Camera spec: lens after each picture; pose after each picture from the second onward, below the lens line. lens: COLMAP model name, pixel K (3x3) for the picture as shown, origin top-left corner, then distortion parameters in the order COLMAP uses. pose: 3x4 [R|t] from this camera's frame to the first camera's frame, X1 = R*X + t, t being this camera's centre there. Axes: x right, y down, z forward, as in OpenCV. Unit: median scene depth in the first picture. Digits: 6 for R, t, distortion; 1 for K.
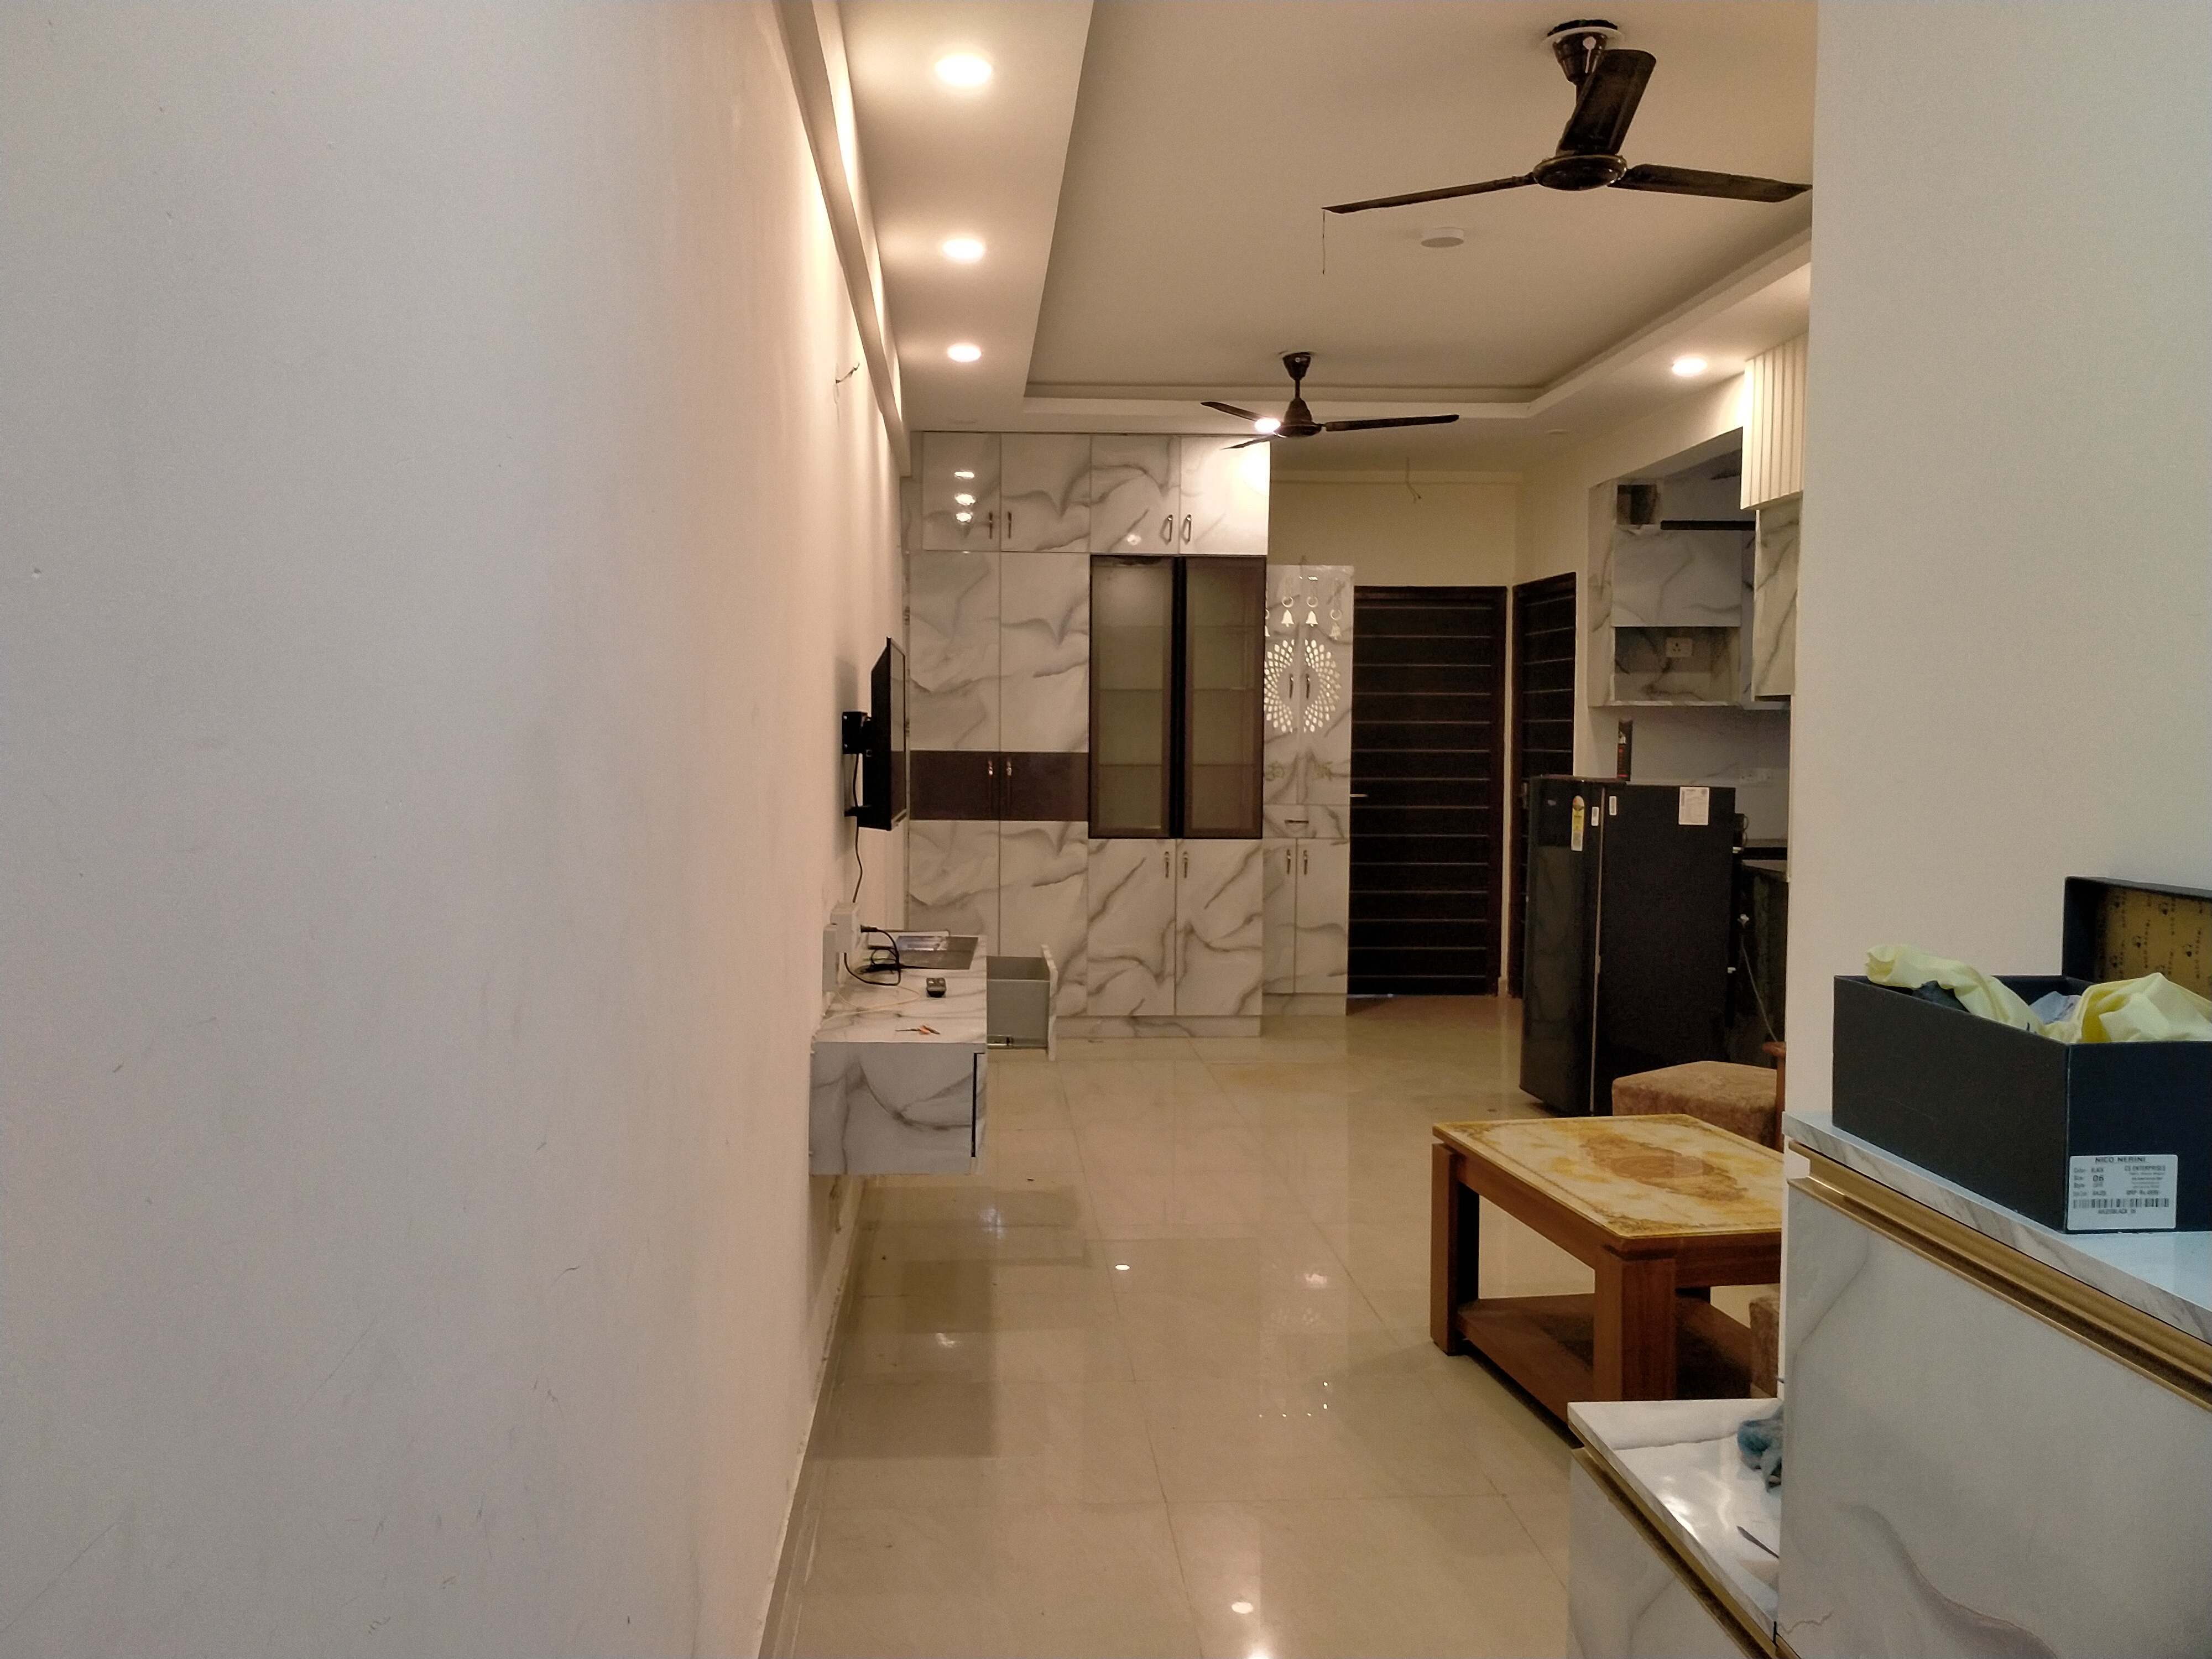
lens RADIAL K [[1841.9, 0, 1086.5], [0, 1841.9, 876.0], [0, 0, 1]] dist [0.065008, -0.104312]
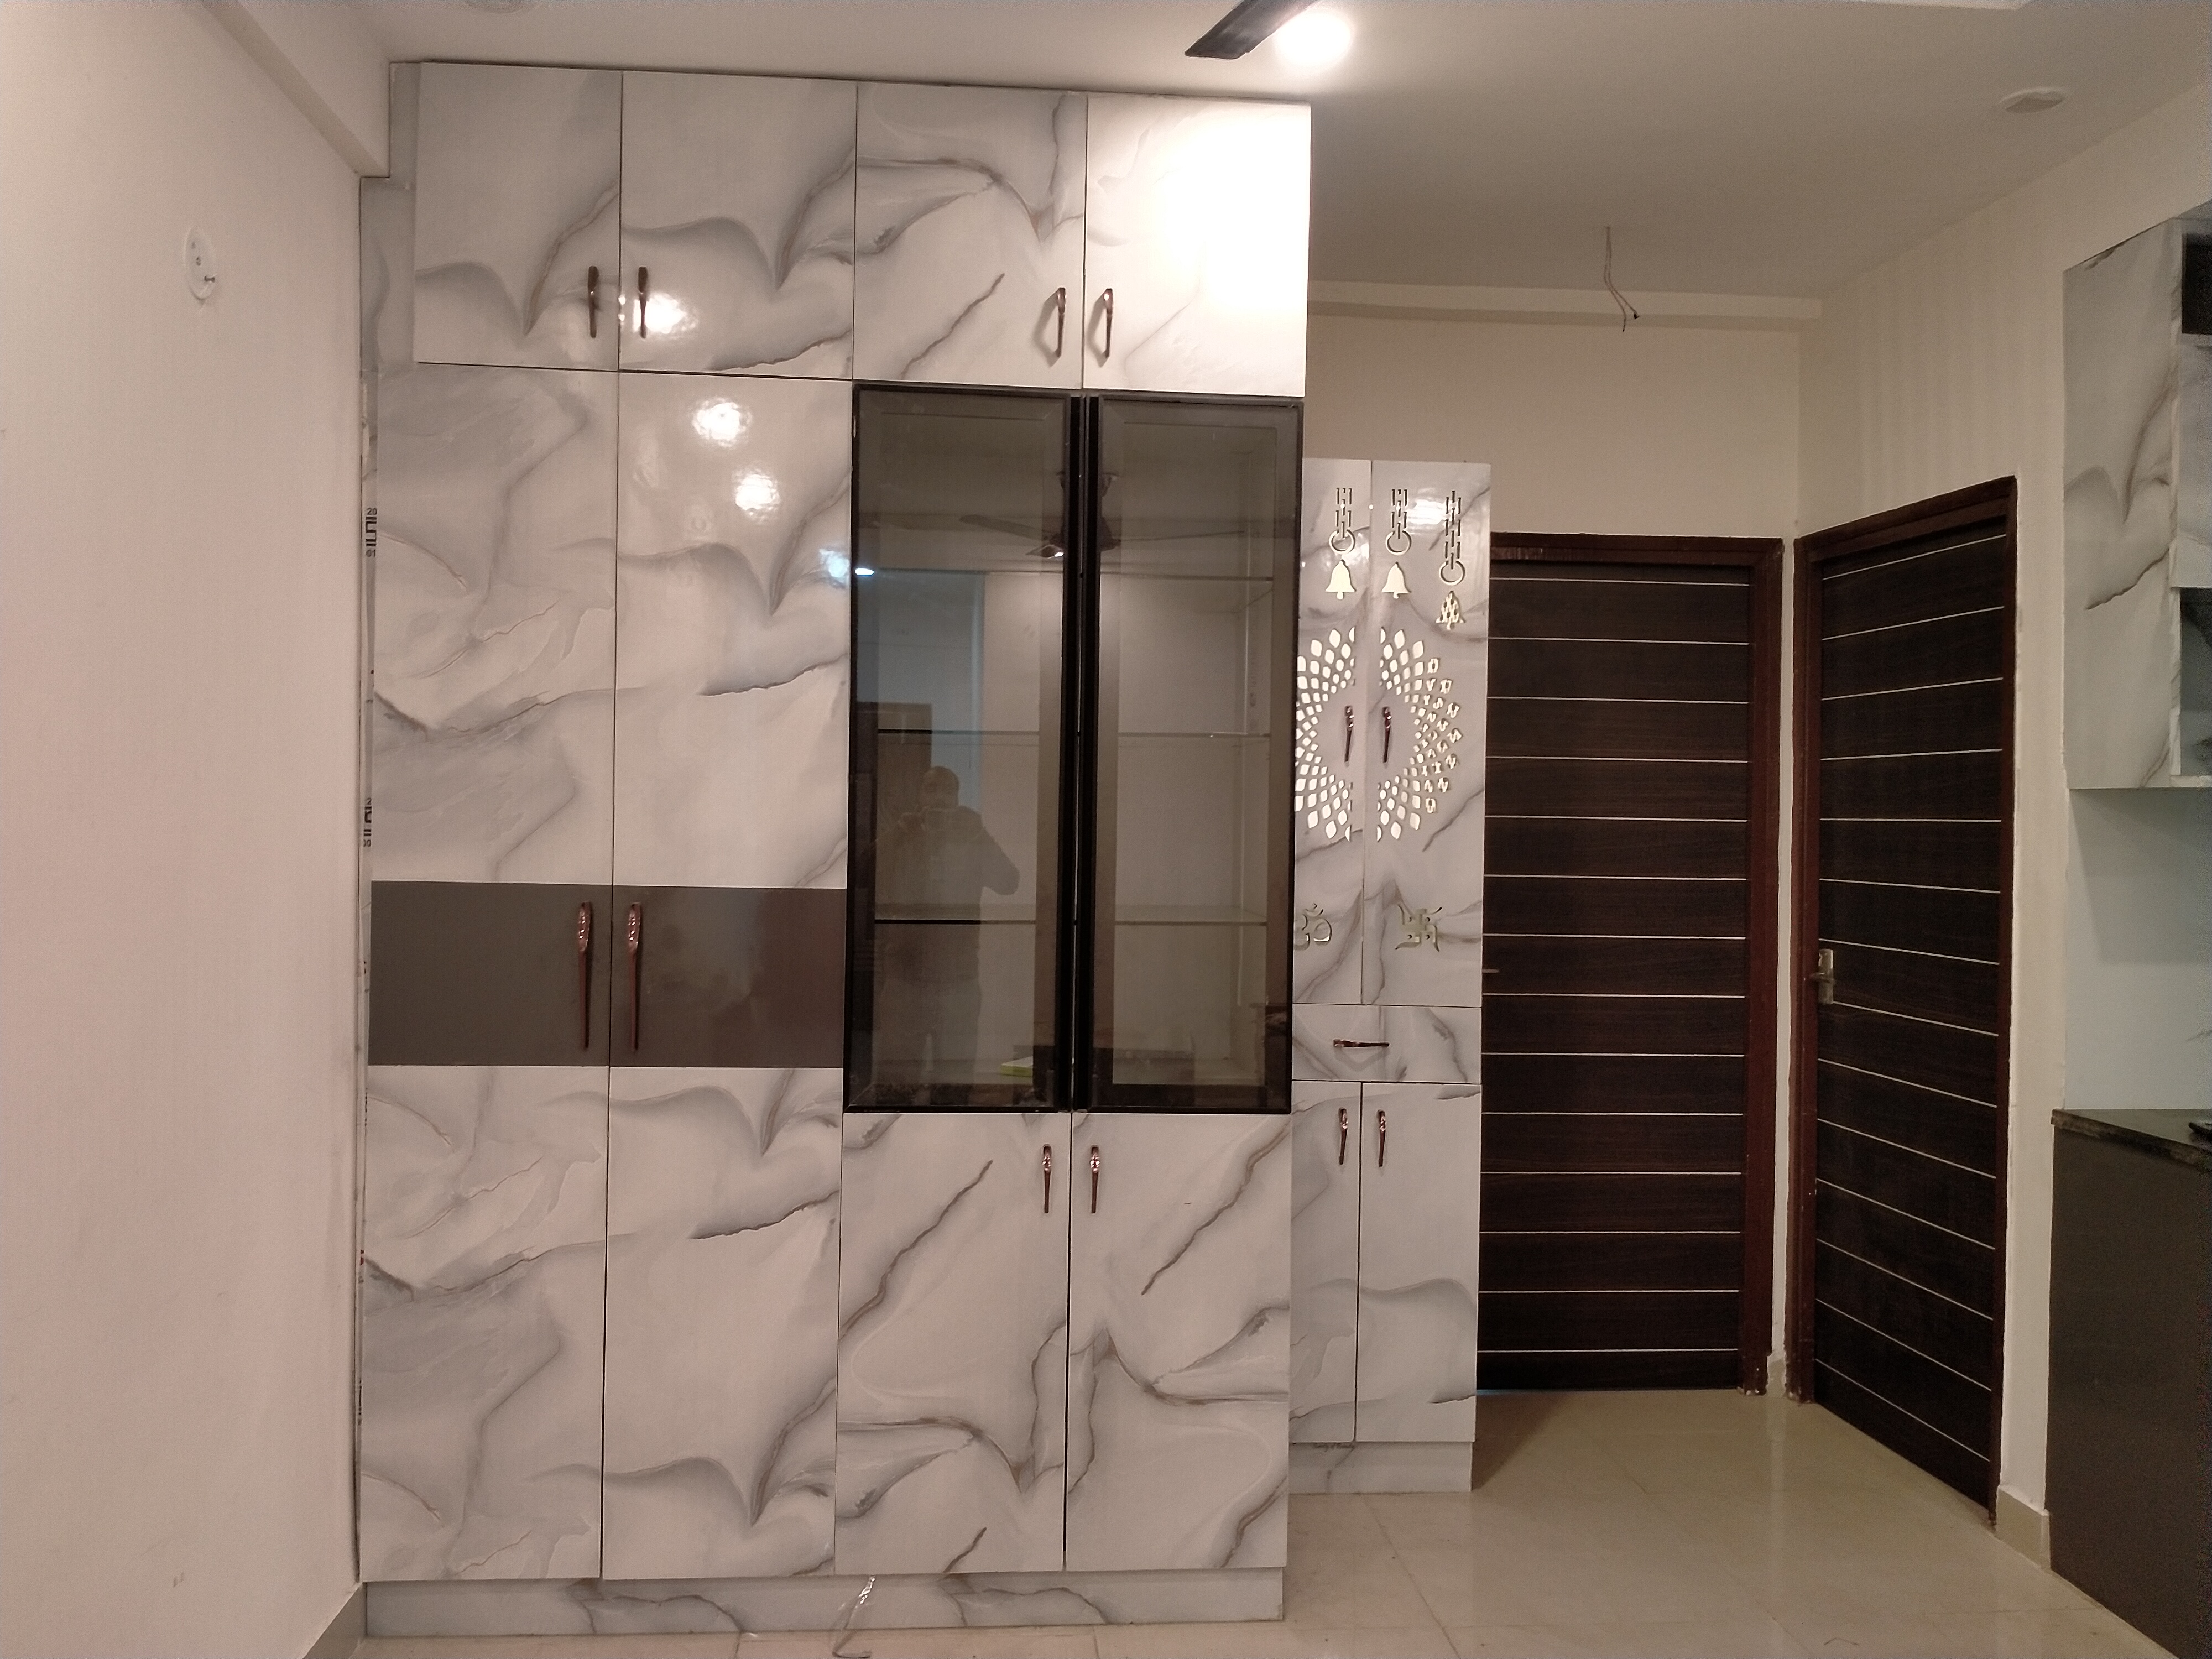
lens RADIAL K [[1841.9, 0, 1114.7], [0, 1841.9, 819.9], [0, 0, 1]] dist [0.065008, -0.104312]
pose [[0.999496, 0.010711, 0.029879, 0.045384], [-0.008480, 0.997236, -0.073816, -0.053033], [-0.030587, 0.073526, 0.996824, 0.602325]]
